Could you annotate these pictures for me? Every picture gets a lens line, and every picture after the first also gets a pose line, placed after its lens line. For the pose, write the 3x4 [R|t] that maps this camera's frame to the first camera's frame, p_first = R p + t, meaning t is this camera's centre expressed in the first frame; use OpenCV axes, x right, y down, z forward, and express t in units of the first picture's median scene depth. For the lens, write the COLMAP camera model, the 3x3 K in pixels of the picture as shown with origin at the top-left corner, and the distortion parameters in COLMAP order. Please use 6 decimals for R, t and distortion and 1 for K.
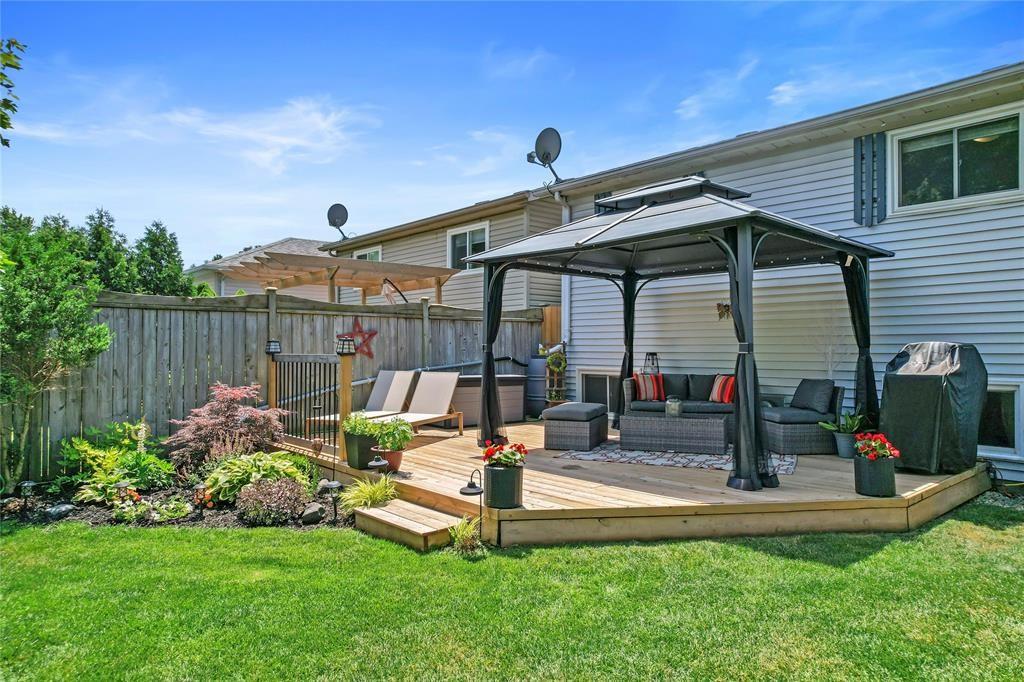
lens RADIAL K [[642.7, 0, 512.0], [0, 642.7, 341.0], [0, 0, 1]] dist [-0.032883, -0.000050]
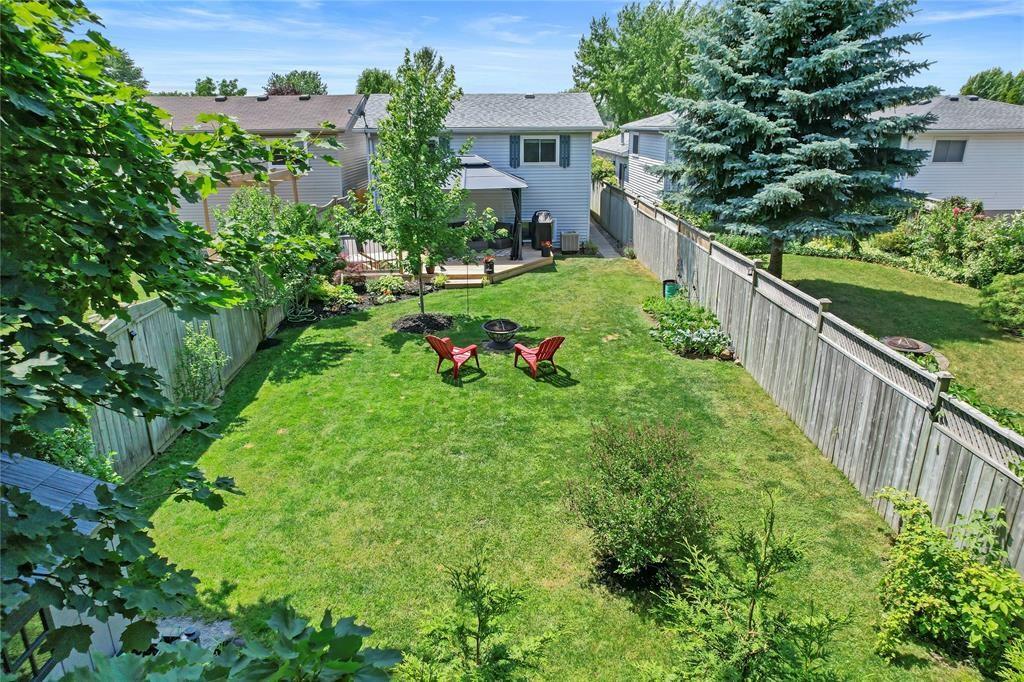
lens RADIAL K [[642.7, 0, 512.0], [0, 642.7, 341.0], [0, 0, 1]] dist [-0.032883, -0.000050]
pose [[0.651793, -0.249792, 0.716080, -2.806578], [0.002513, 0.944908, 0.327327, -0.627461], [-0.758393, -0.211550, 0.616512, -1.567449]]
